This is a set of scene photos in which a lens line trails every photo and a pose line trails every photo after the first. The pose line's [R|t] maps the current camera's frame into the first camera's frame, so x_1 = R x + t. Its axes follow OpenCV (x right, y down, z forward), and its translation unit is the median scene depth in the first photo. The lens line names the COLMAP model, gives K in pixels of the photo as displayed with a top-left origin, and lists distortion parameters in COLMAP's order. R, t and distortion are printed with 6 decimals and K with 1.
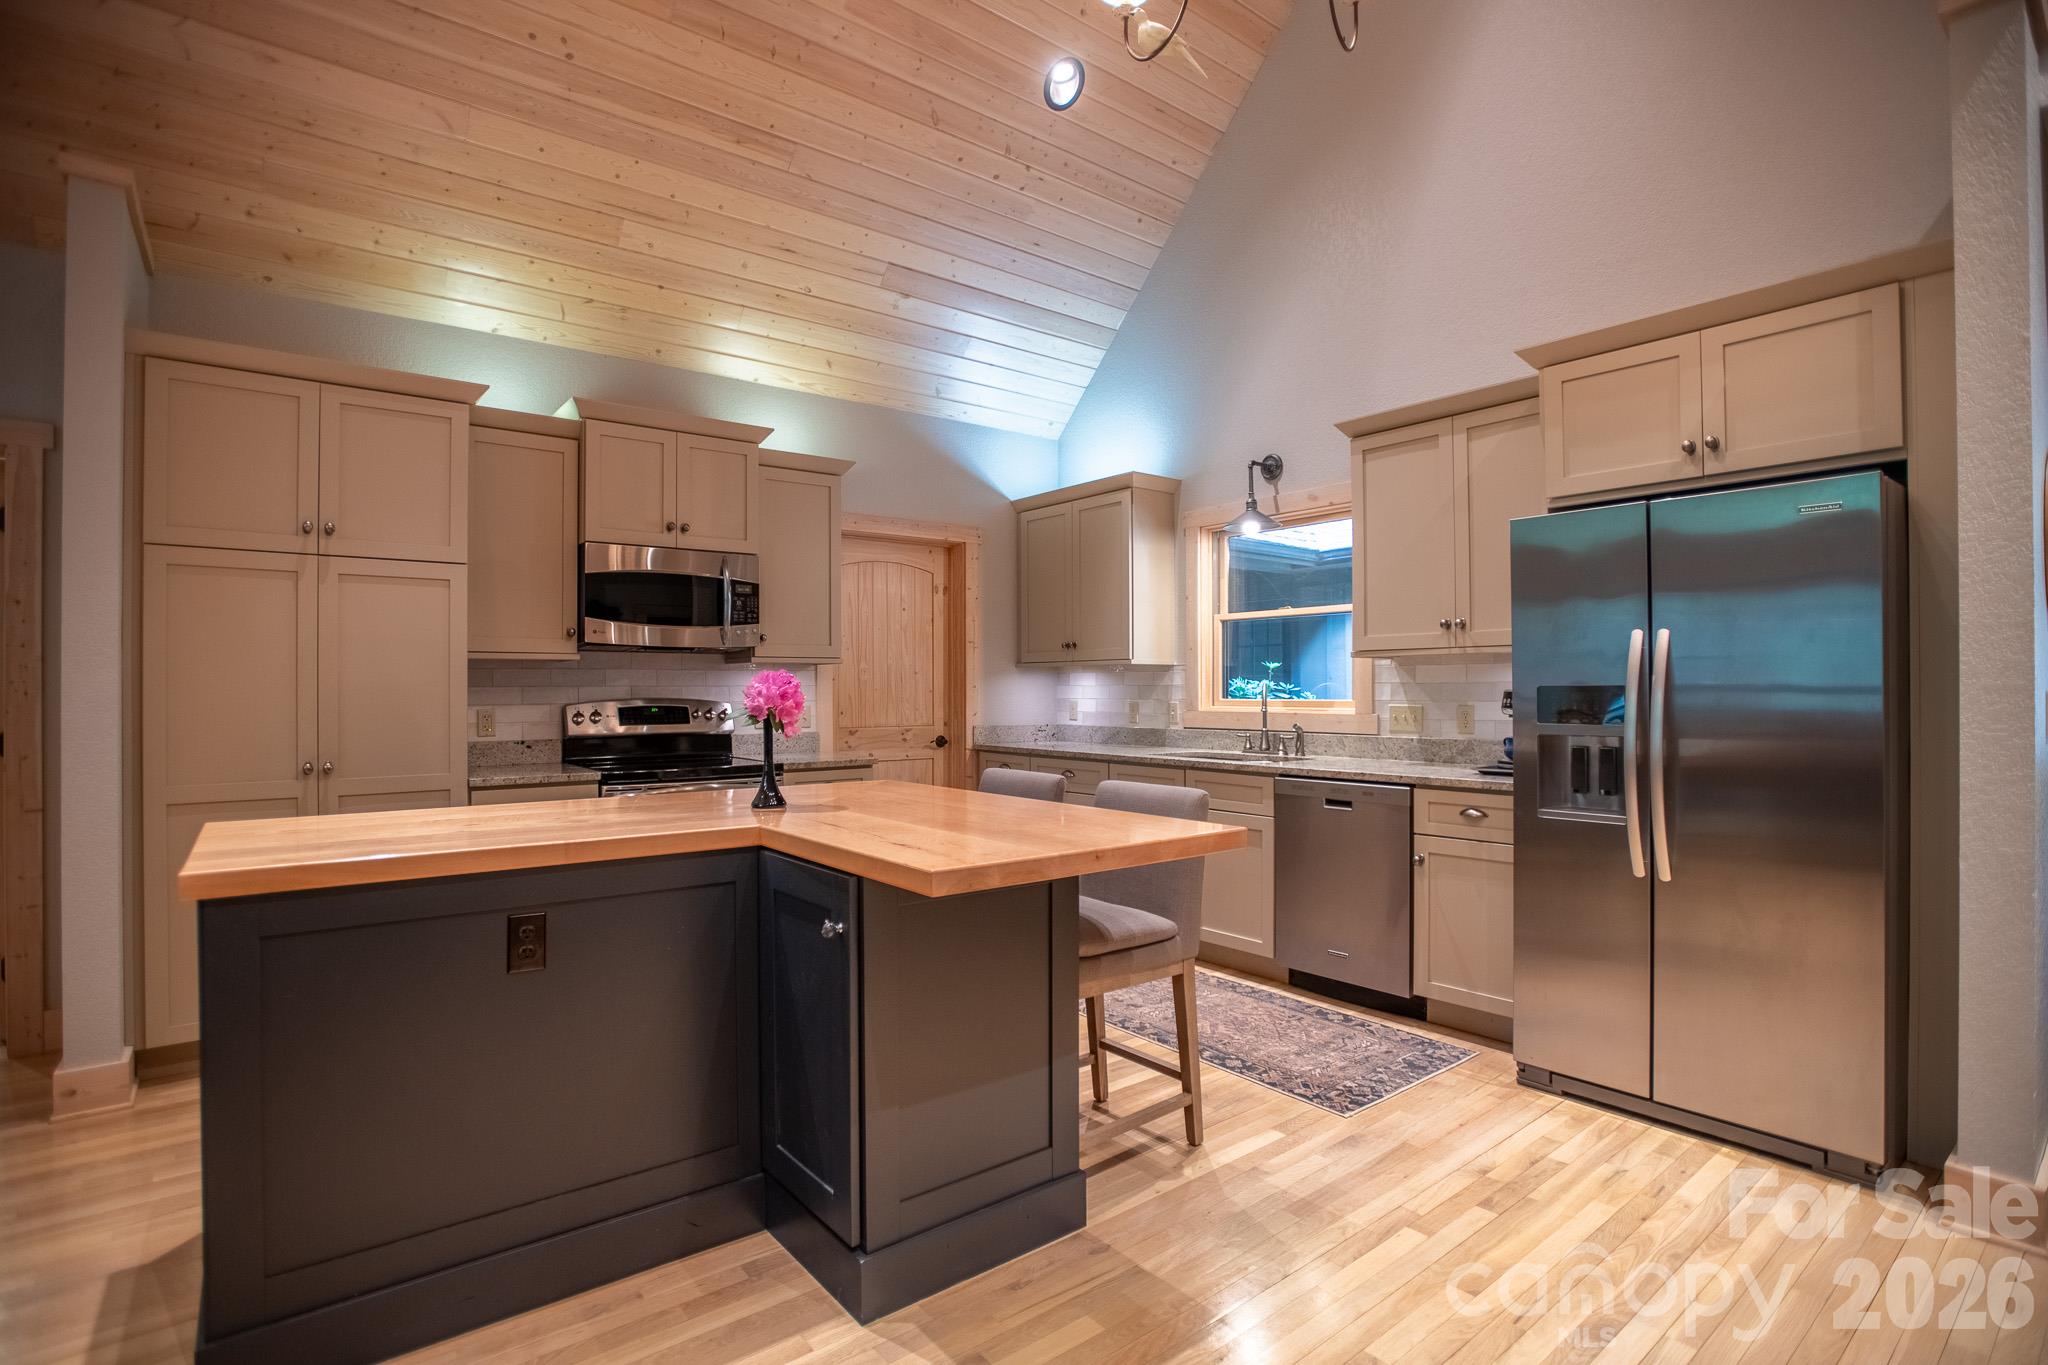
lens RADIAL K [[956.3, 0, 989.7], [0, 956.3, 685.3], [0, 0, 1]] dist [-0.077589, 0.018571]
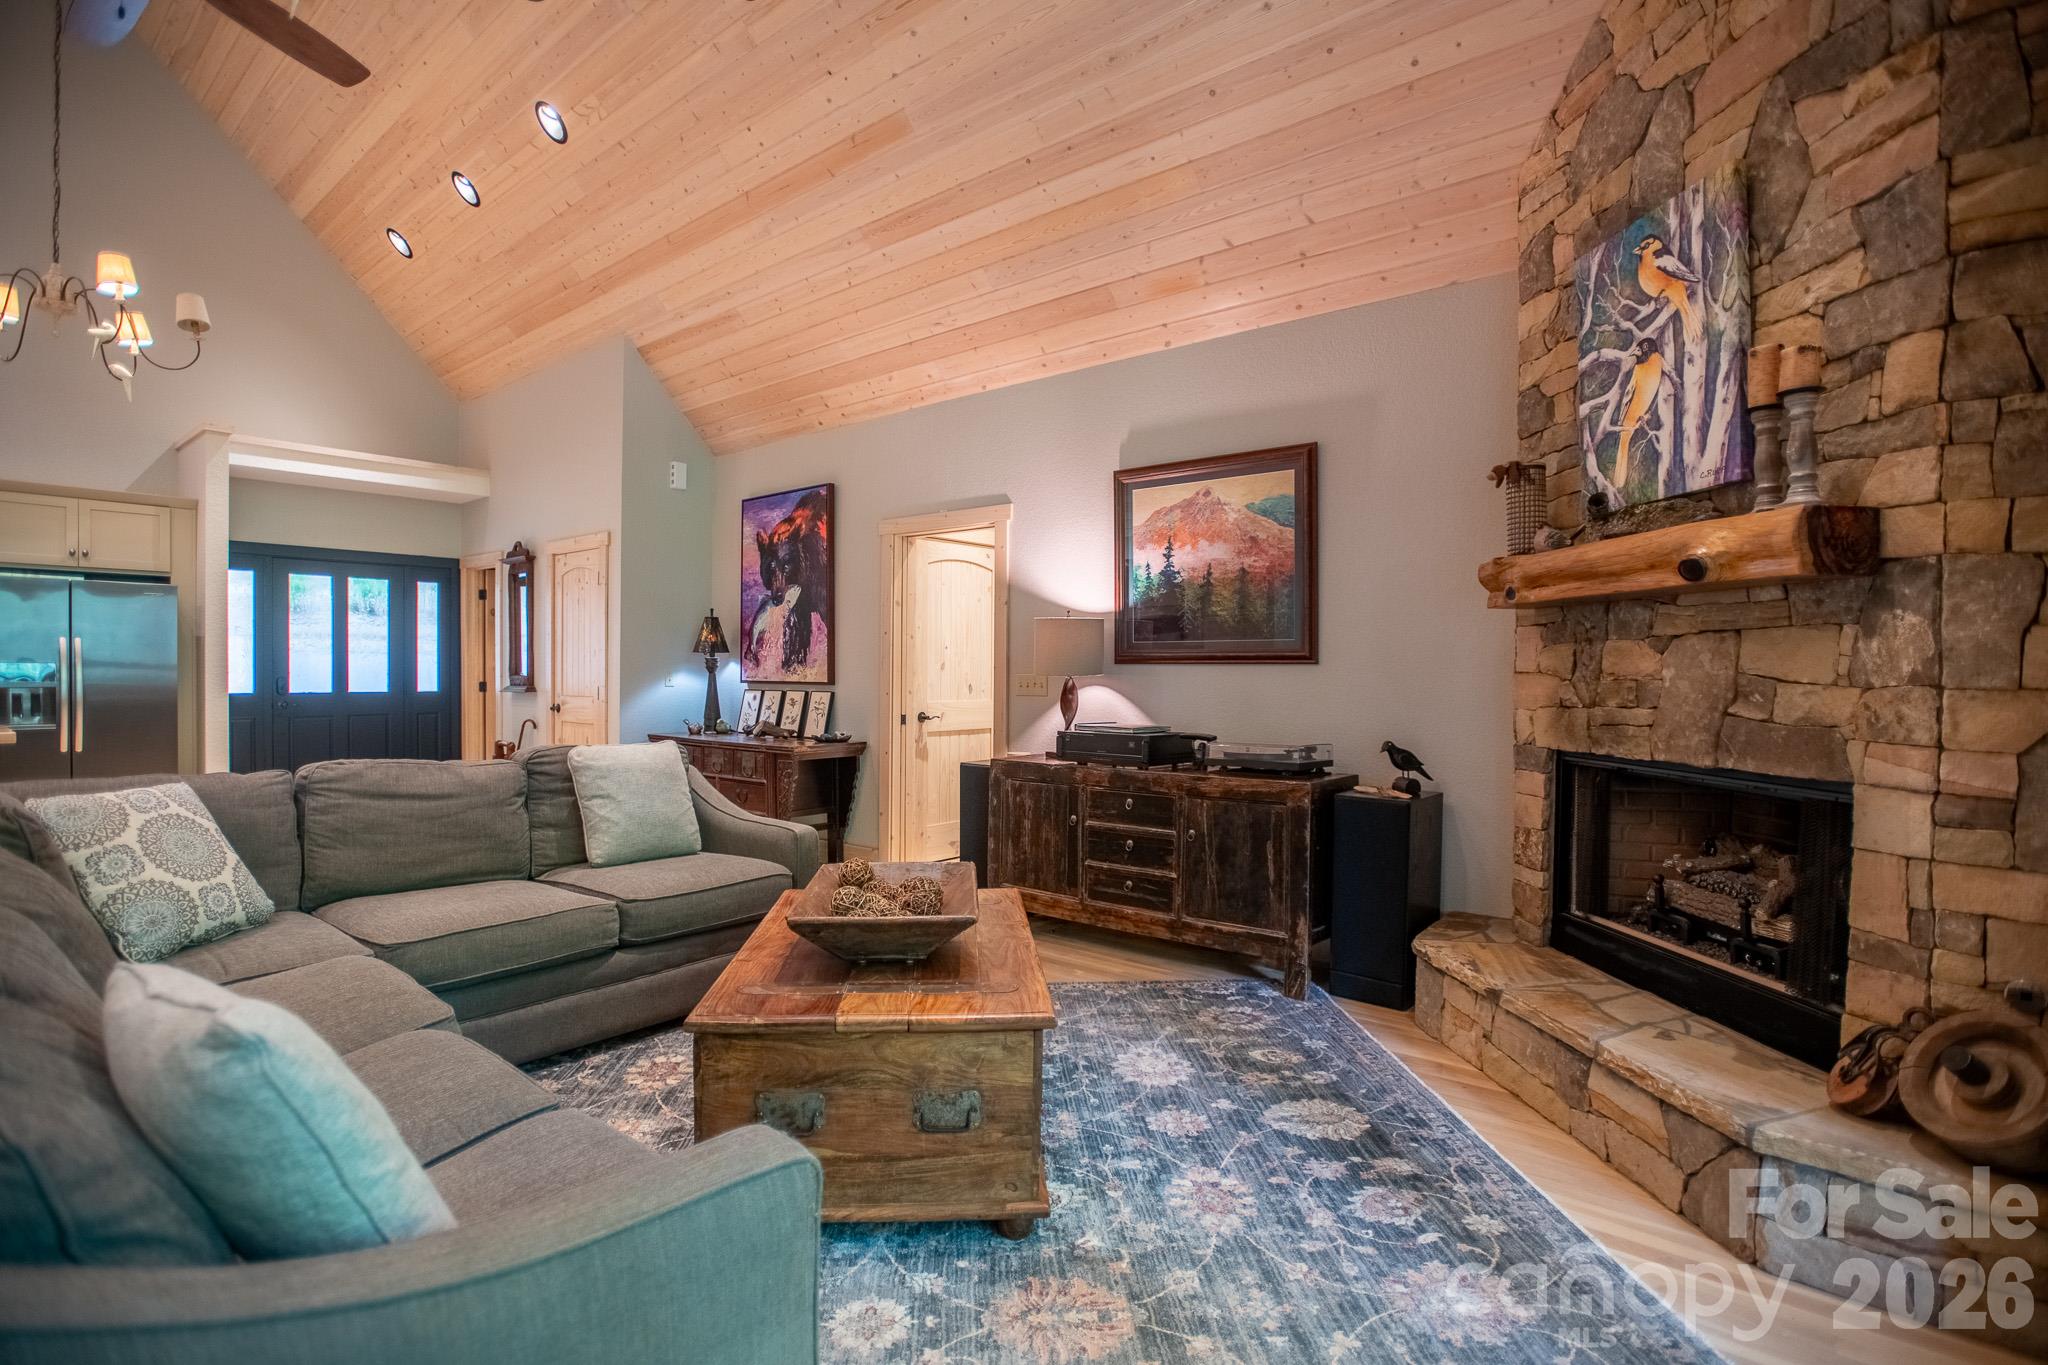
lens RADIAL K [[988.7, 0, 1020.3], [0, 988.7, 685.1], [0, 0, 1]] dist [-0.061455, 0.021389]
pose [[-0.210573, -0.011370, 0.977512, -1.271001], [-0.009281, 0.999911, 0.009631, 0.005816], [-0.977534, -0.007045, -0.210660, -0.477579]]
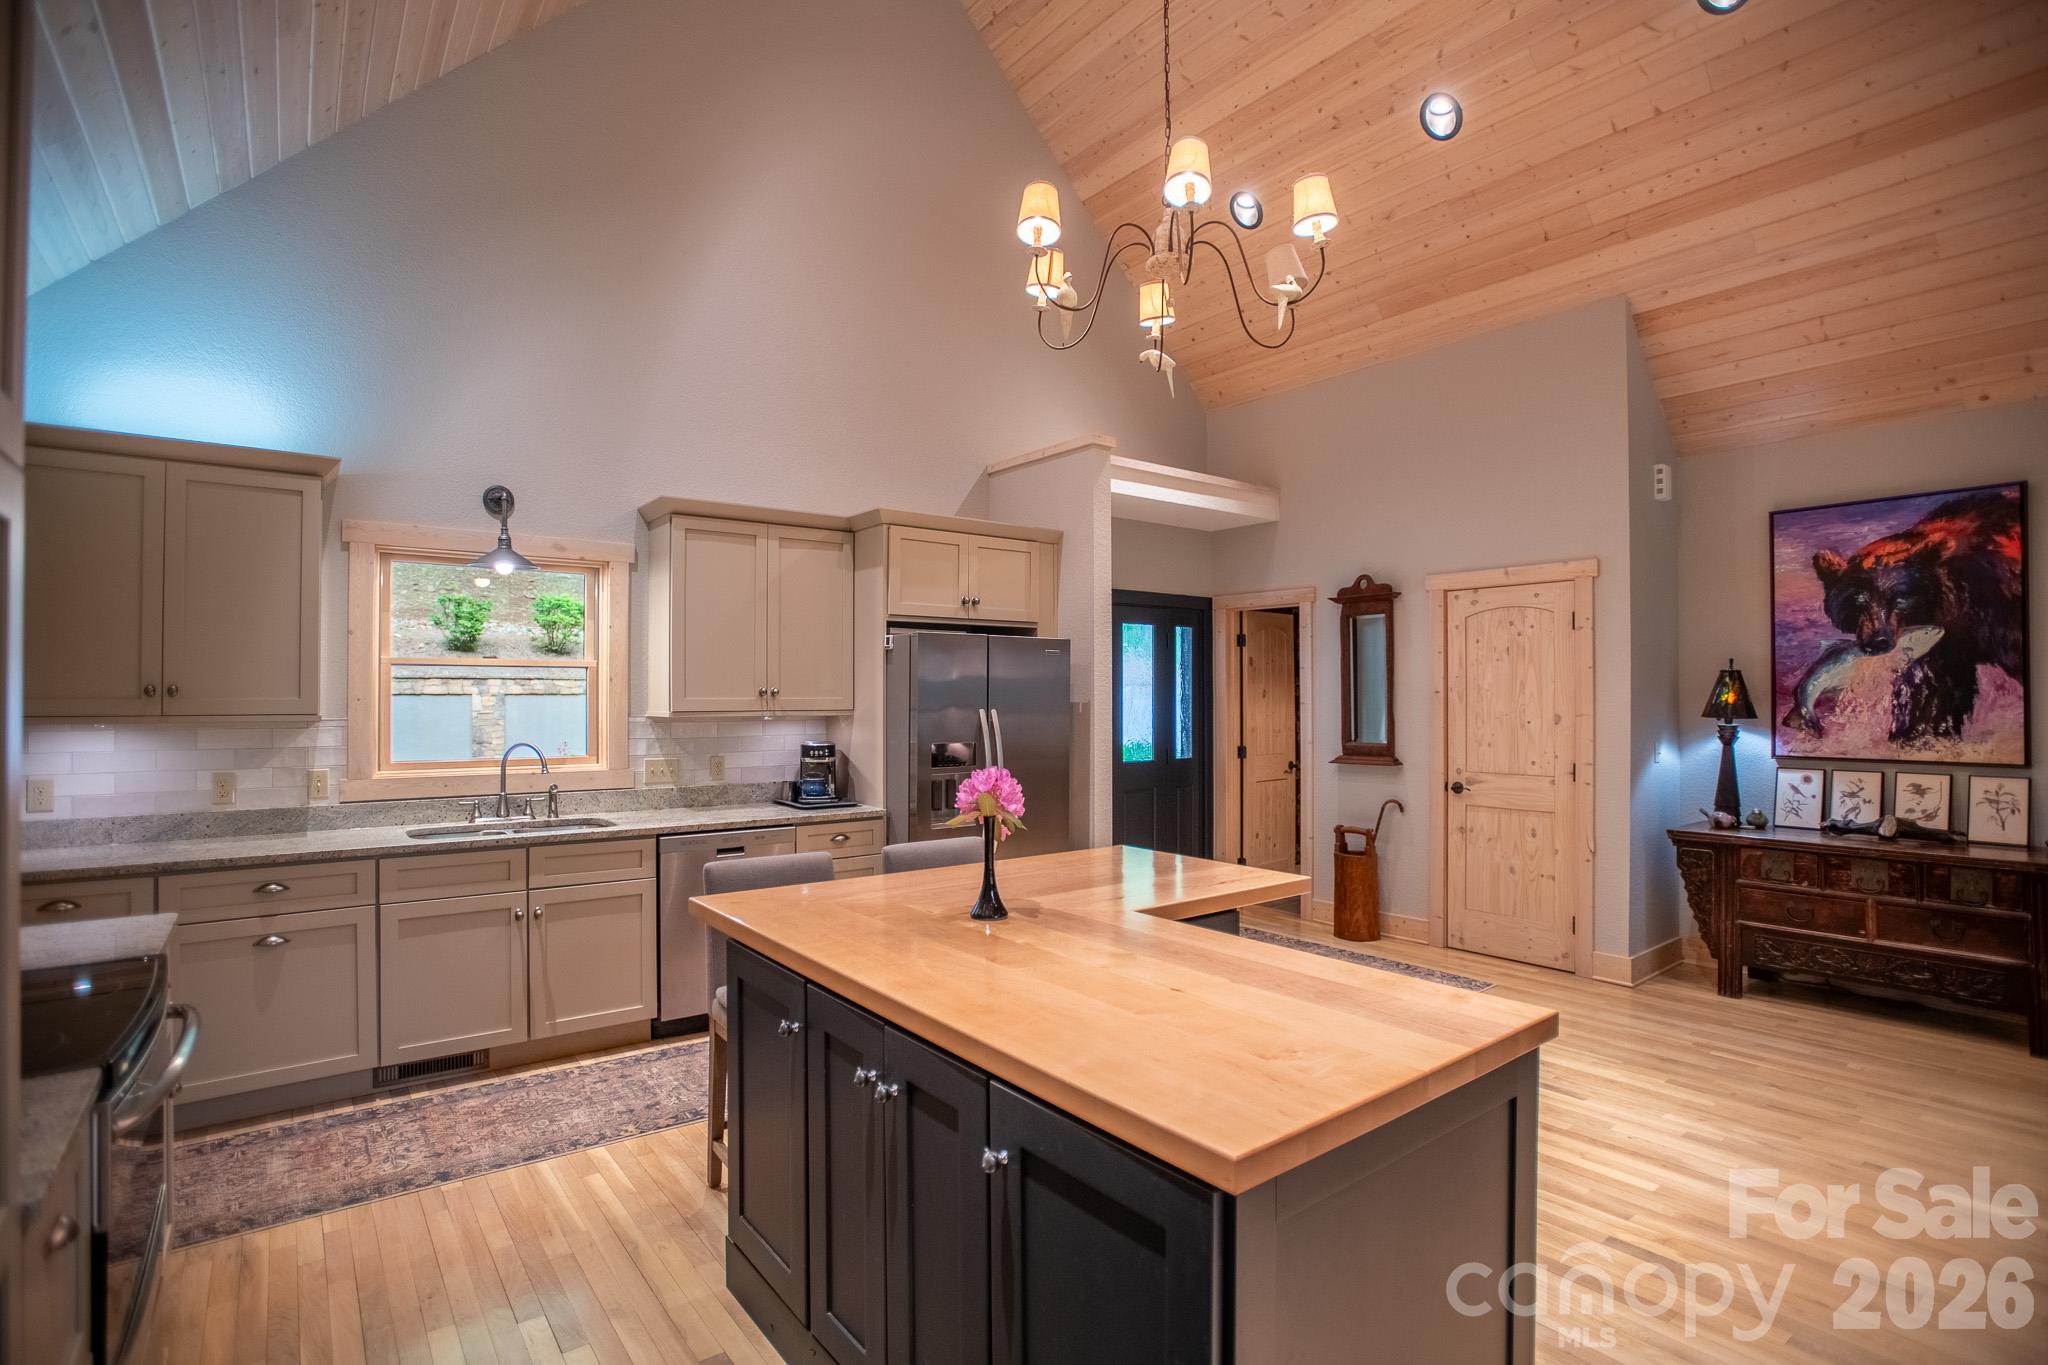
lens RADIAL K [[988.7, 0, 1020.3], [0, 988.7, 685.1], [0, 0, 1]] dist [-0.061455, 0.021389]
pose [[0.003701, 0.015113, 0.999879, -0.734500], [-0.002234, 0.999883, -0.015105, -0.050488], [-0.999991, -0.002178, 0.003734, 0.596589]]
